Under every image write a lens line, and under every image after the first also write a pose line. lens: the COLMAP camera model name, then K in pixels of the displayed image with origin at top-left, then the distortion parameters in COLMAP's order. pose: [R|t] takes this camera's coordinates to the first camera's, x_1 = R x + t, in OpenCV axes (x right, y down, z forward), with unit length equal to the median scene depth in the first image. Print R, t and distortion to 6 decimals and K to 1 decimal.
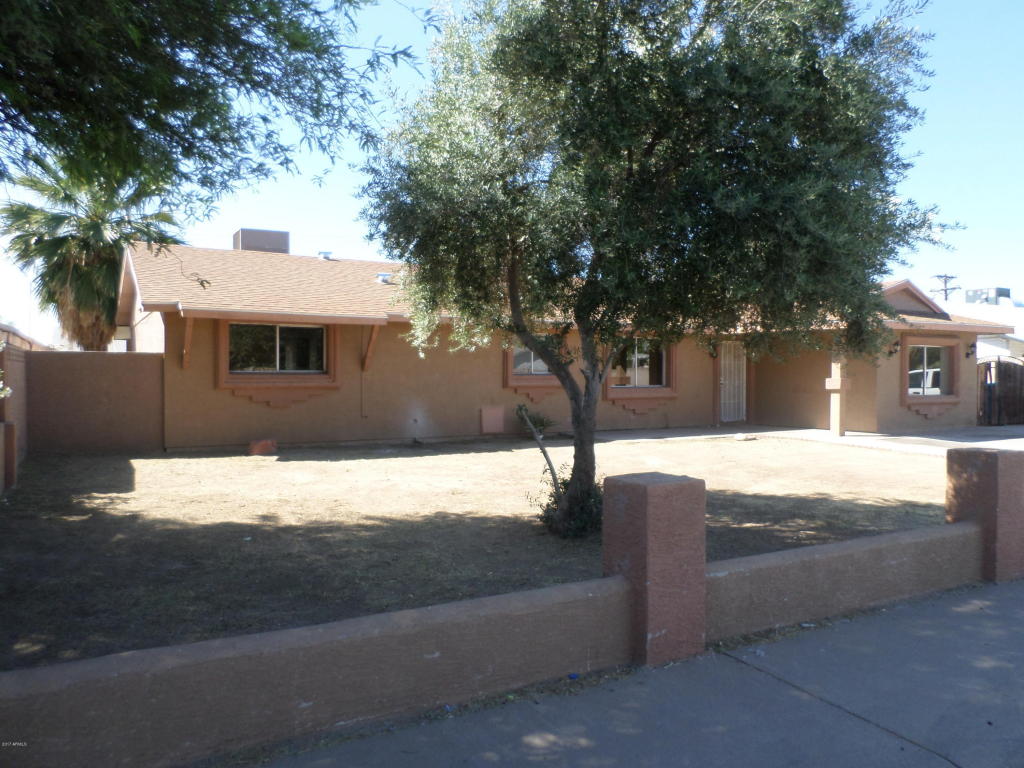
lens RADIAL K [[773.2, 0, 517.7], [0, 773.2, 378.8], [0, 0, 1]] dist [-0.021706, -0.006998]
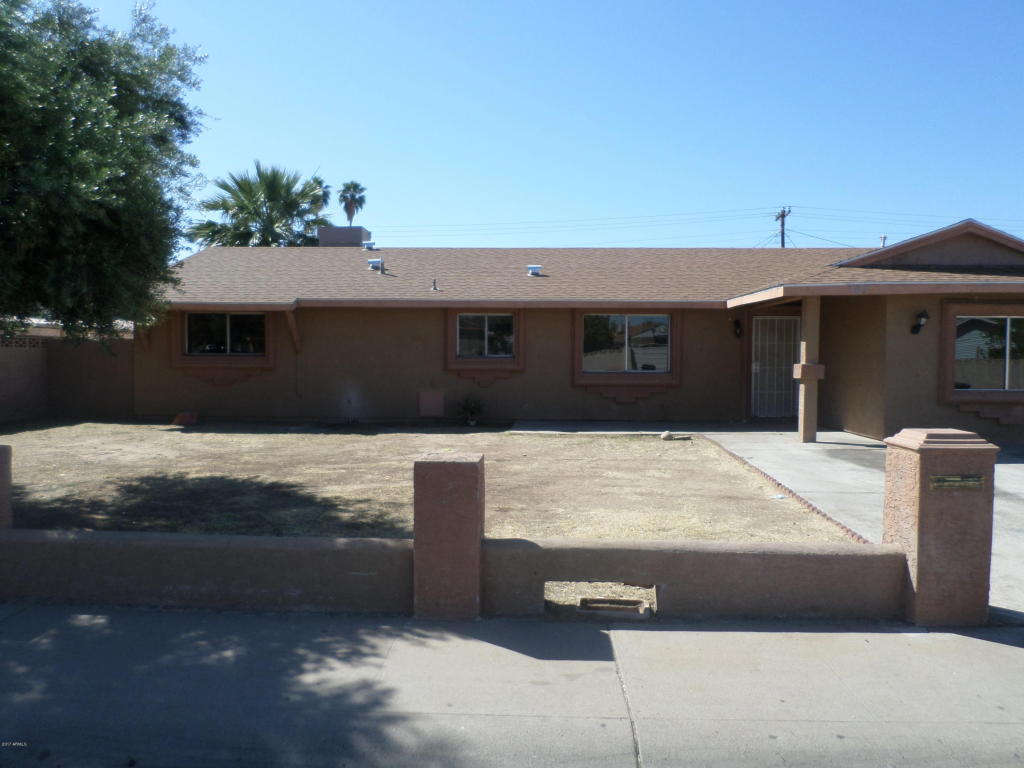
lens RADIAL K [[773.2, 0, 505.8], [0, 773.2, 382.3], [0, 0, 1]] dist [-0.021706, -0.006998]
pose [[0.843003, 0.020331, -0.537525, 0.571094], [-0.005272, 0.999550, 0.029537, -0.003215], [0.537884, -0.022066, 0.842730, 0.220400]]
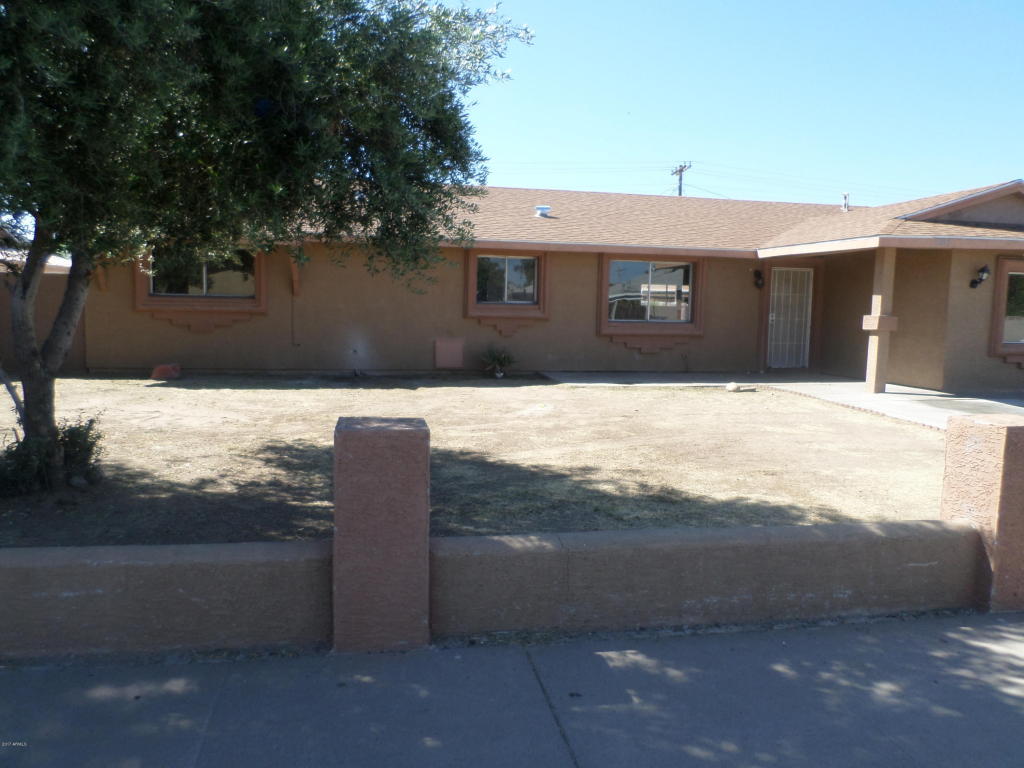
lens RADIAL K [[773.2, 0, 512.3], [0, 773.2, 380.4], [0, 0, 1]] dist [-0.021706, -0.006998]
pose [[0.946346, 0.047869, -0.319590, 0.321113], [-0.020589, 0.995890, 0.088199, 0.003698], [0.322498, -0.076887, 0.943442, 0.177565]]
